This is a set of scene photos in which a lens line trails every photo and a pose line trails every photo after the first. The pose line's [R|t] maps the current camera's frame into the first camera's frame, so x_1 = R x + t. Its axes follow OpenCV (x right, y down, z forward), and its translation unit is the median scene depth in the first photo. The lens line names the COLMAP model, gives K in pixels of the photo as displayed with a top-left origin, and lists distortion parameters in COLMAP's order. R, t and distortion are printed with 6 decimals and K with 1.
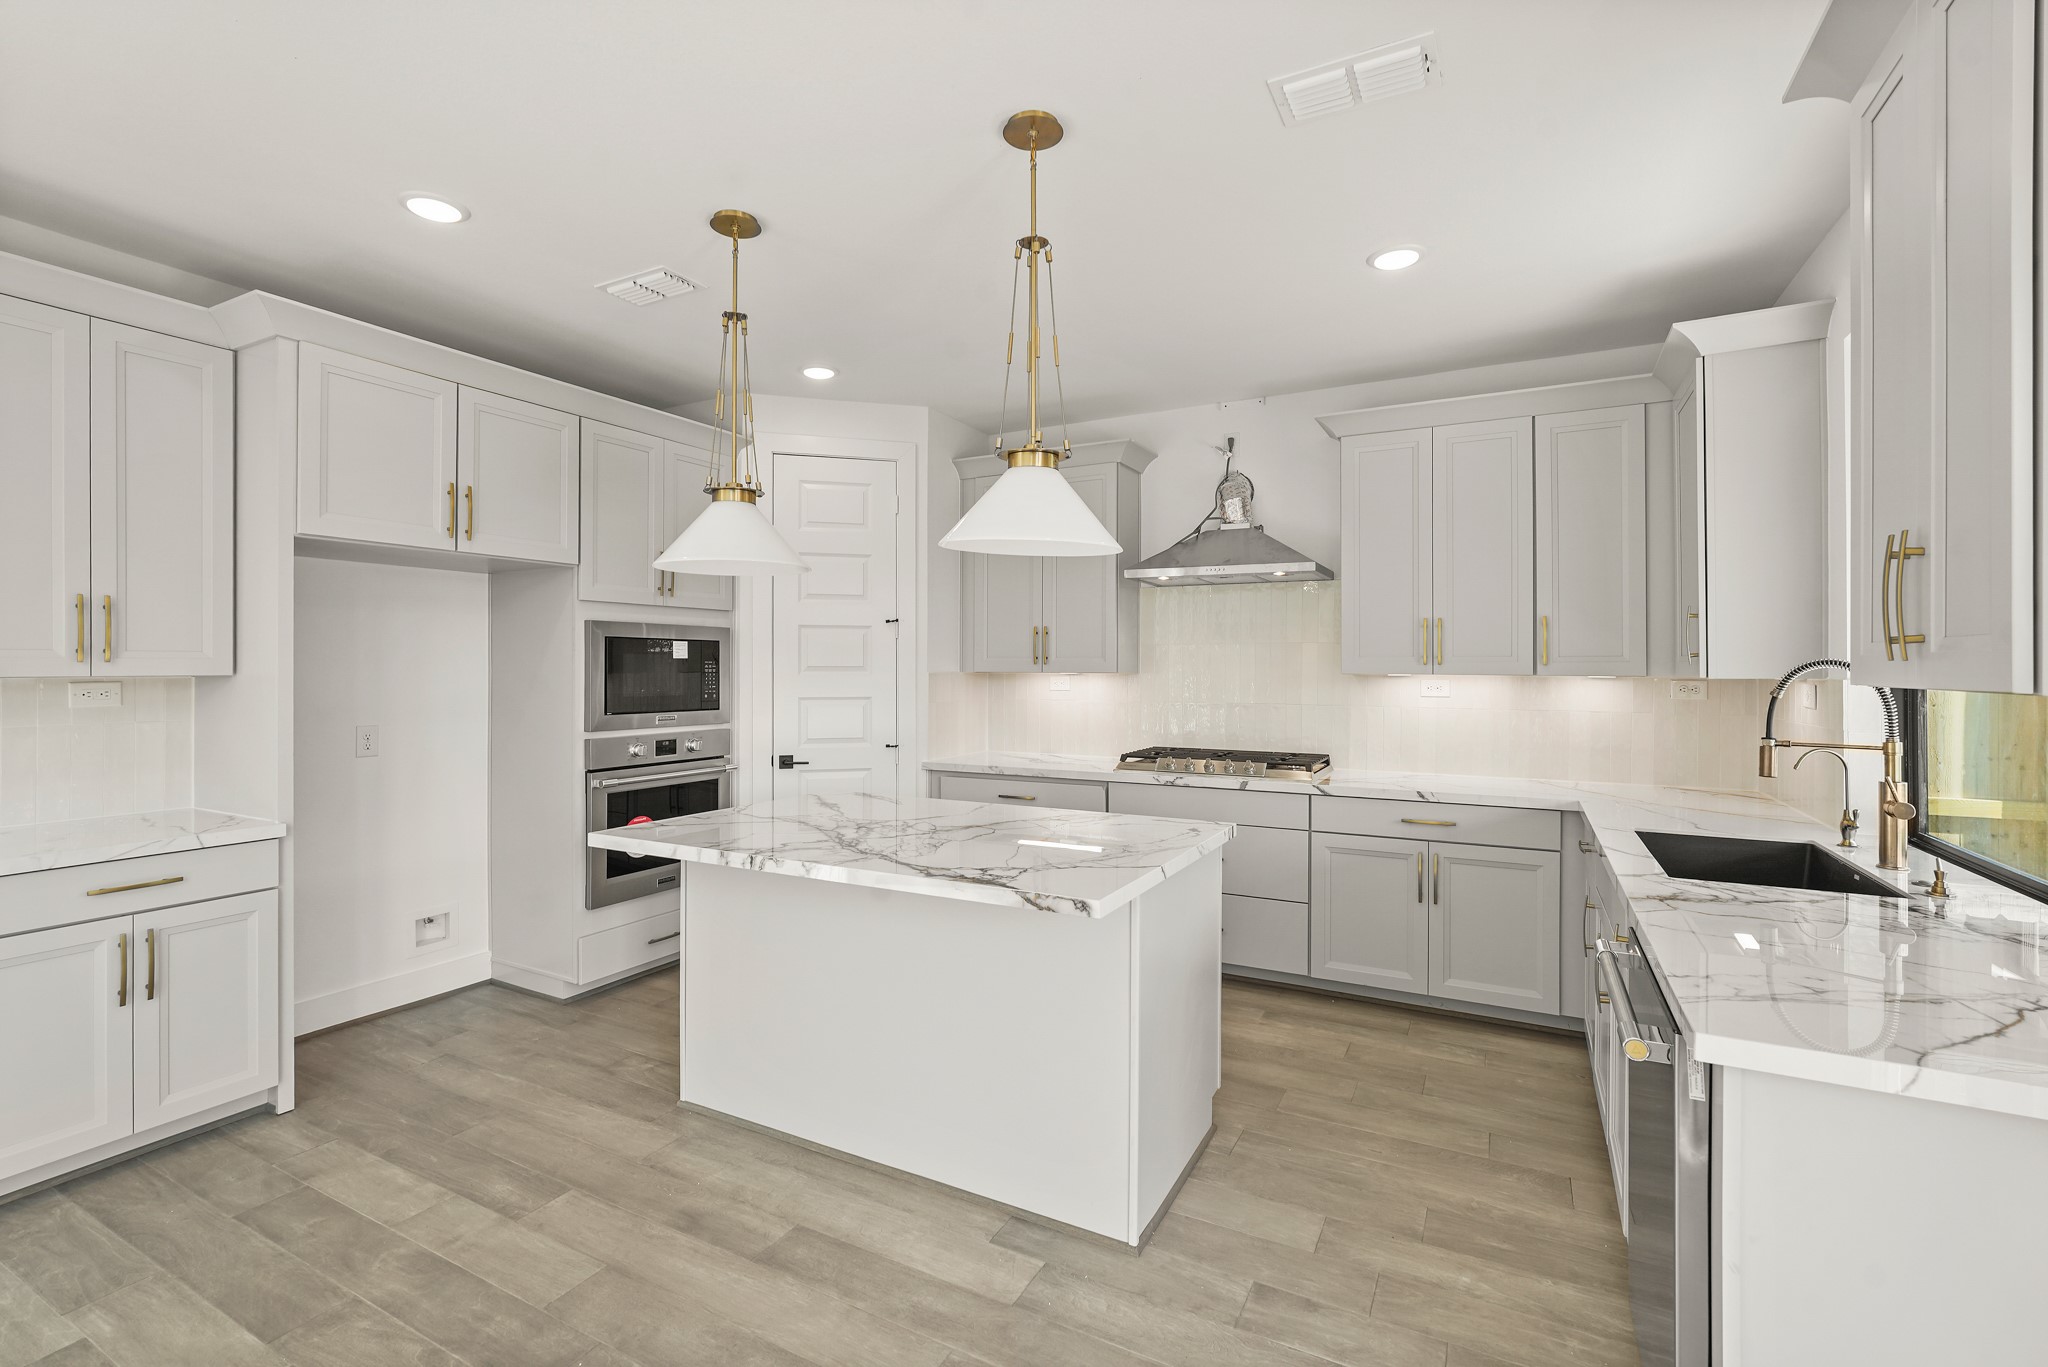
lens RADIAL K [[908.6, 0, 1019.1], [0, 908.6, 666.8], [0, 0, 1]] dist [-0.016715, 0.007676]
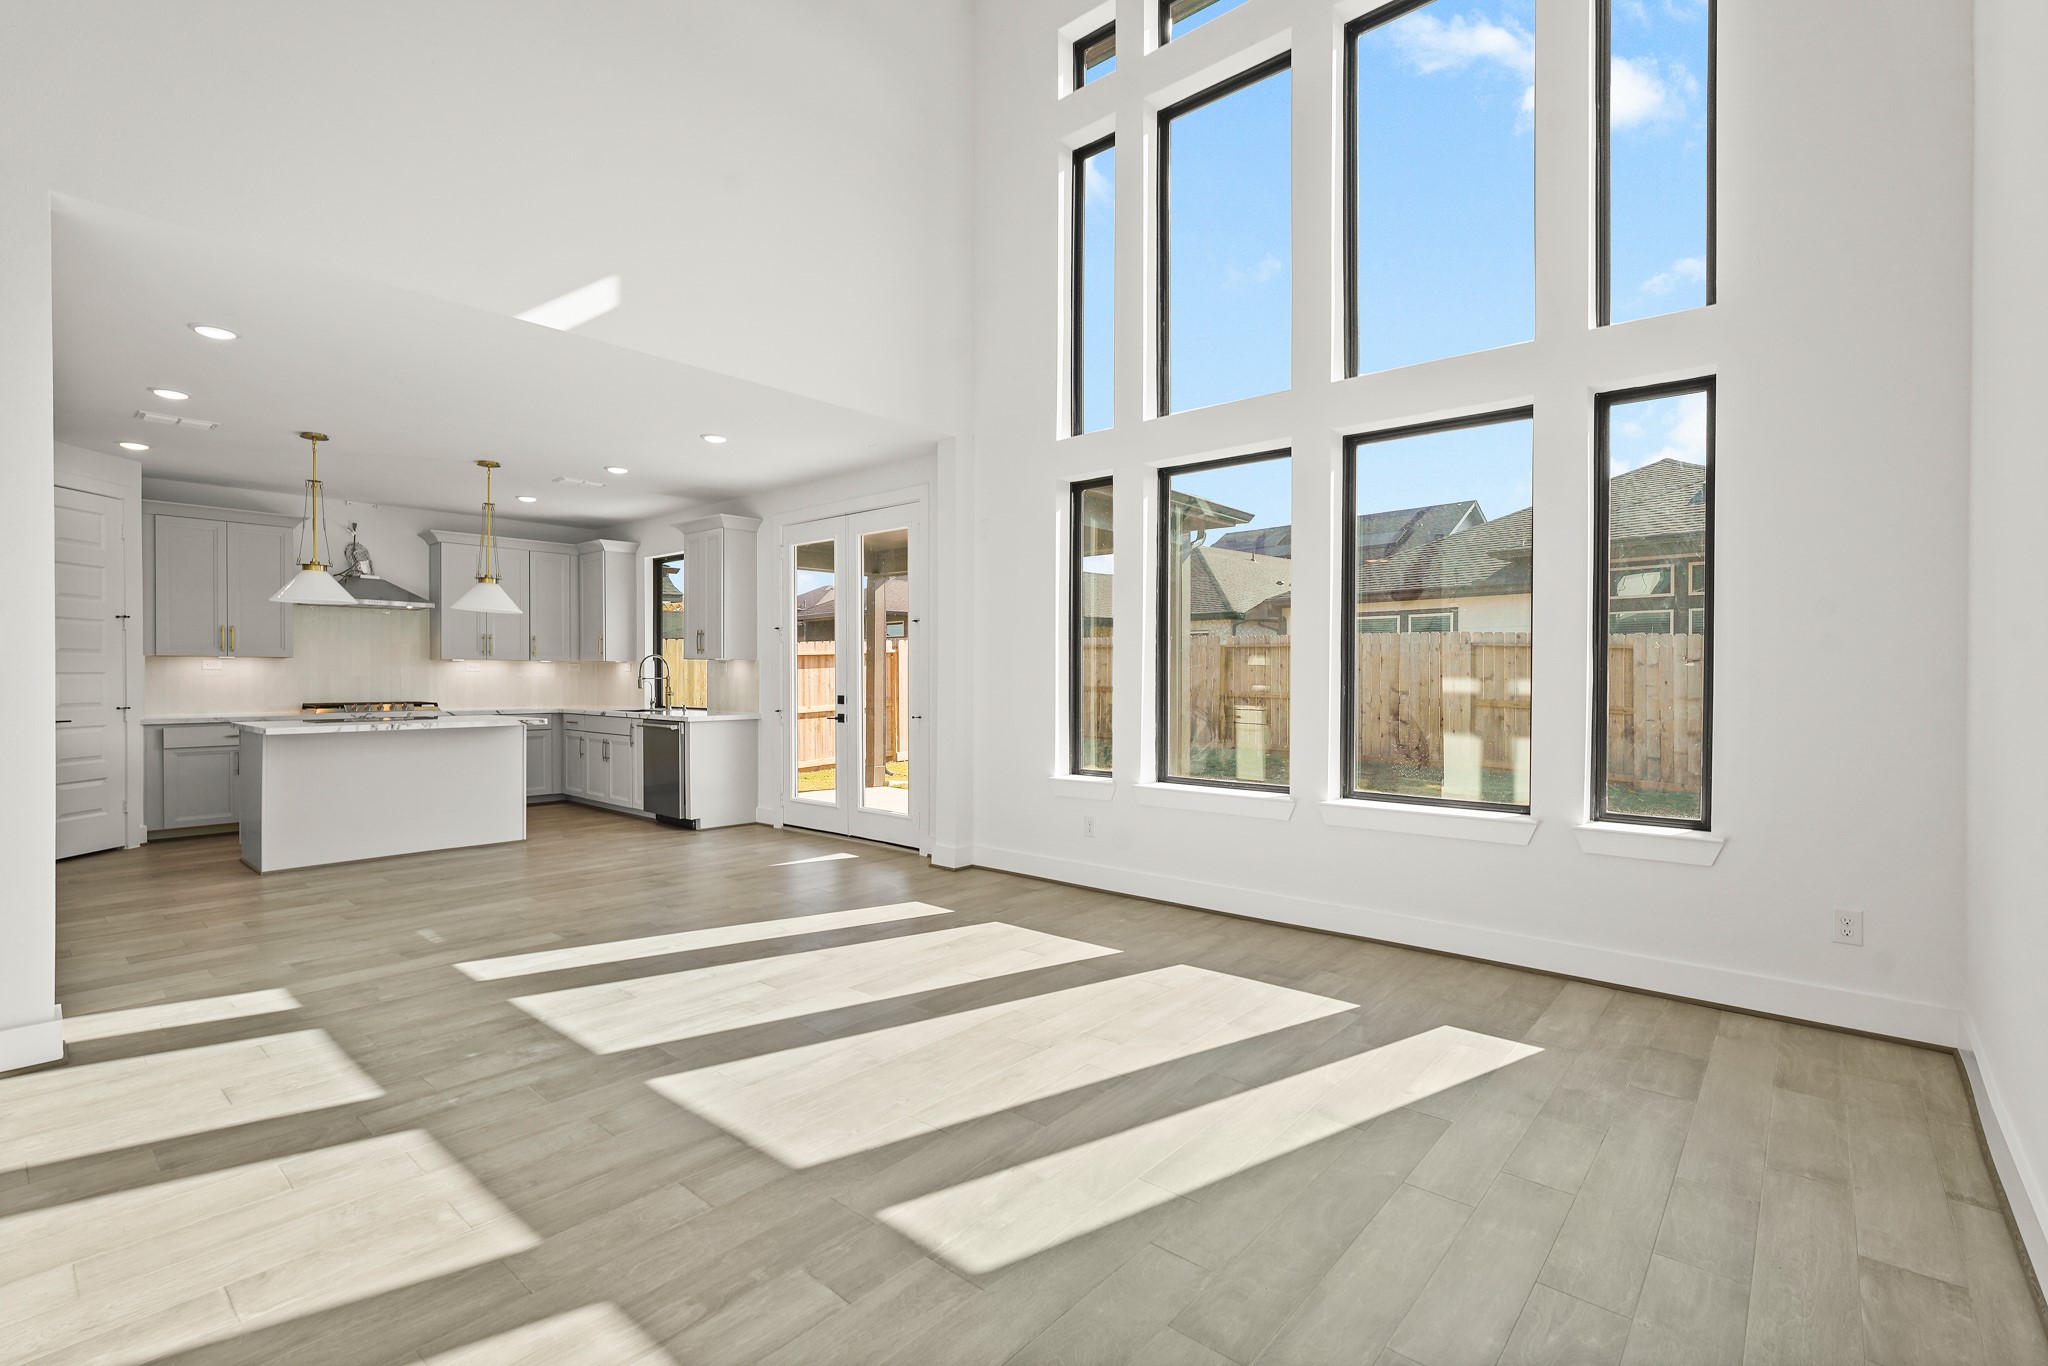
lens RADIAL K [[939.1, 0, 1024.0], [0, 939.1, 683.0], [0, 0, 1]] dist [-0.002195, 0.000089]
pose [[0.220614, -0.008254, 0.975326, -1.720975], [-0.002457, 0.999956, 0.009018, 0.047395], [-0.975358, -0.004386, 0.220584, -0.899876]]
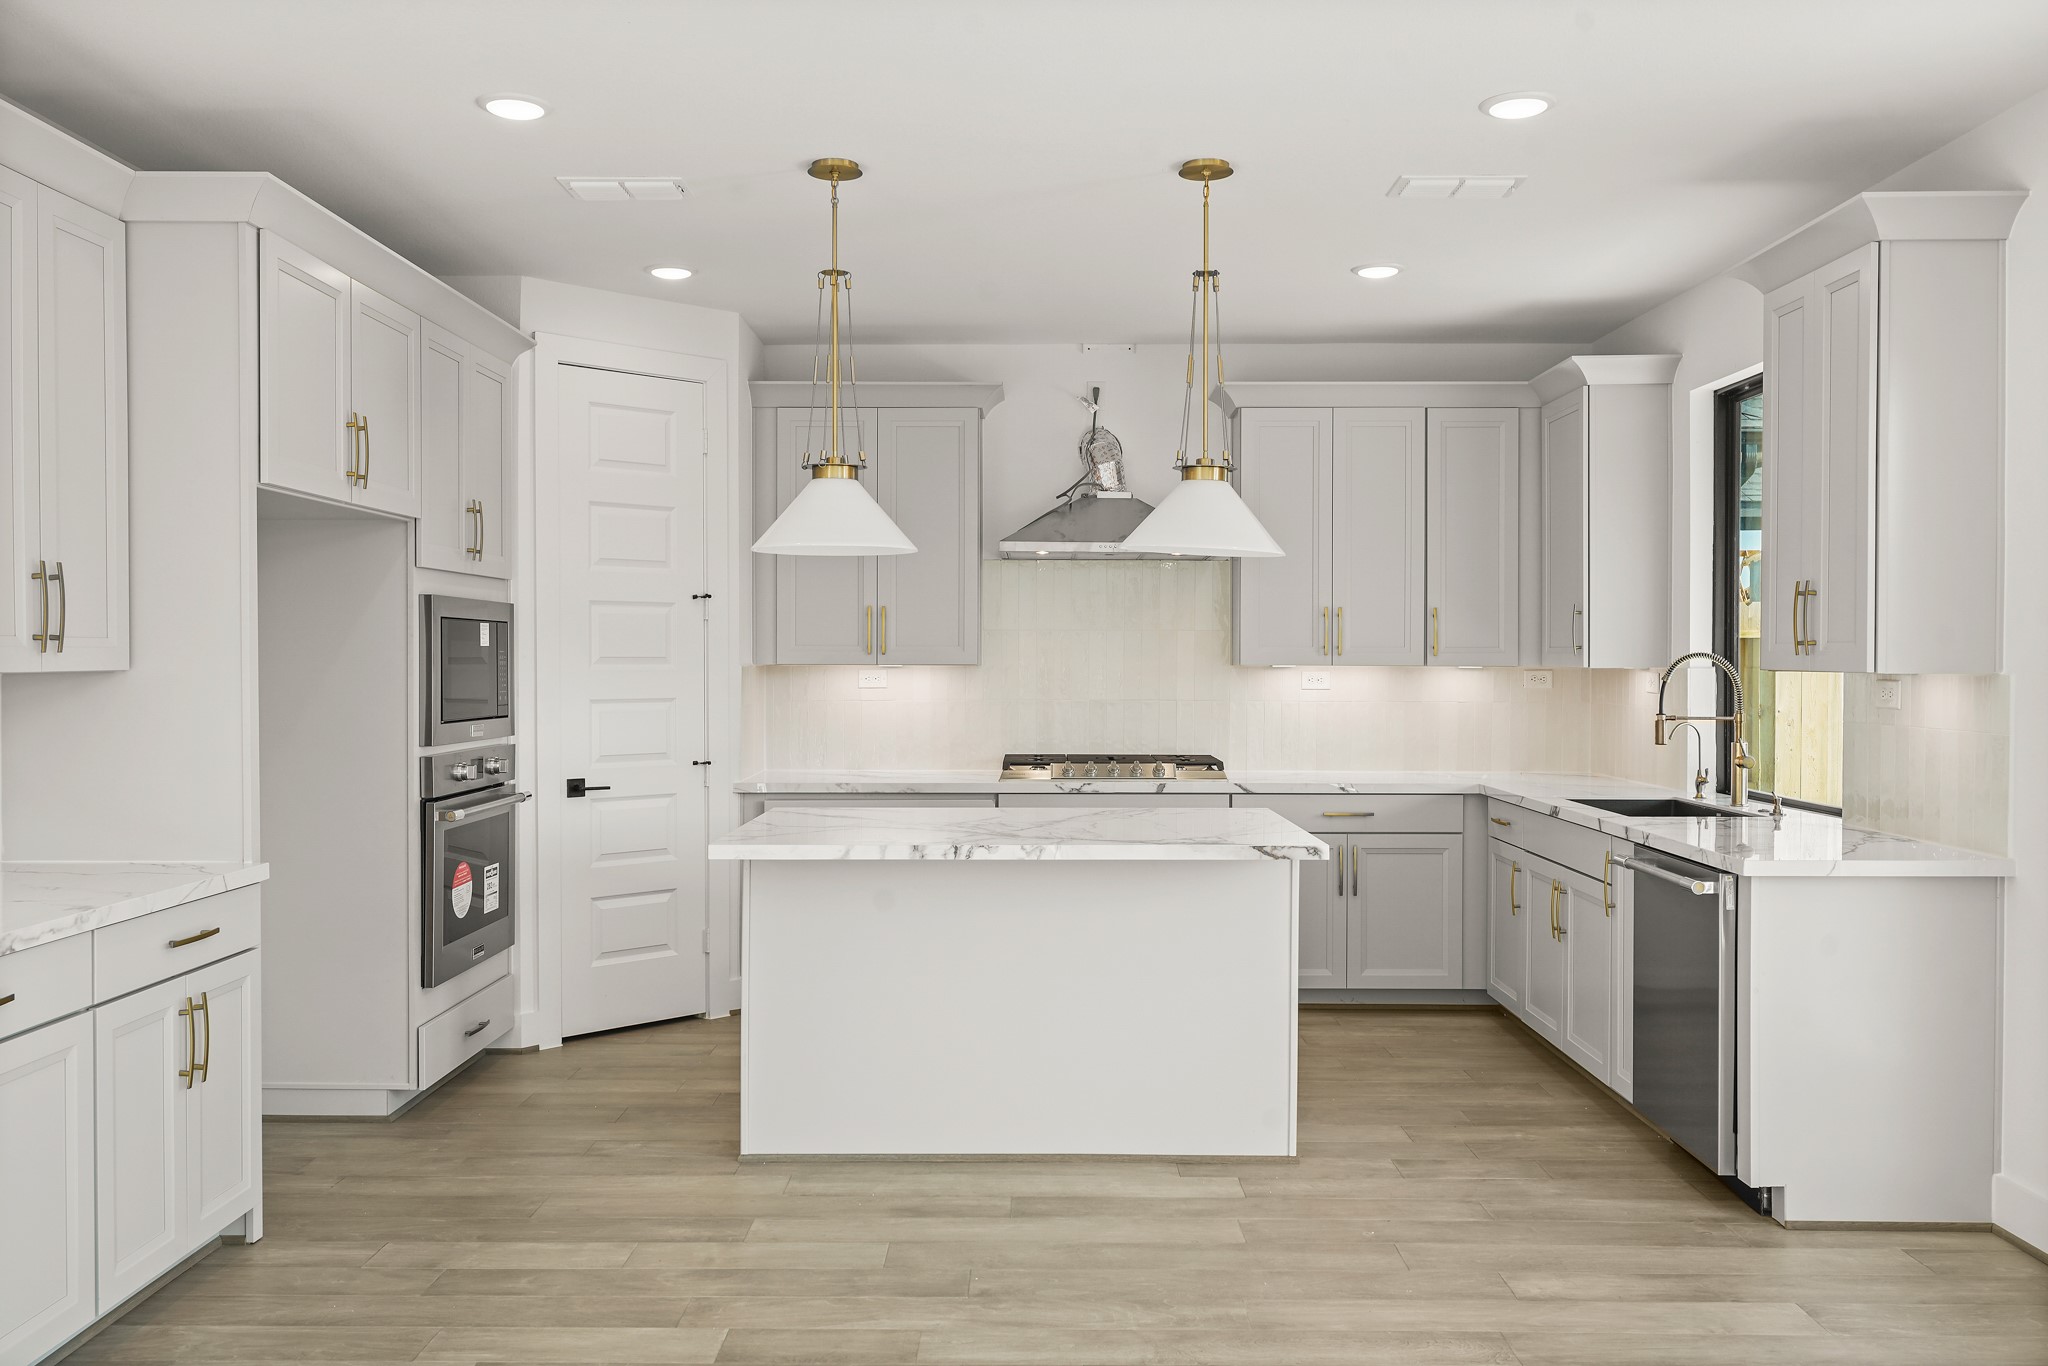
lens RADIAL K [[1644.6, 0, 1009.5], [0, 1644.6, 681.8], [0, 0, 1]] dist [0.005122, -0.003275]
pose [[0.885399, -0.007143, 0.464776, -0.772780], [-0.000331, 0.999872, 0.015997, -0.002460], [-0.464831, -0.014318, 0.885284, -0.457433]]
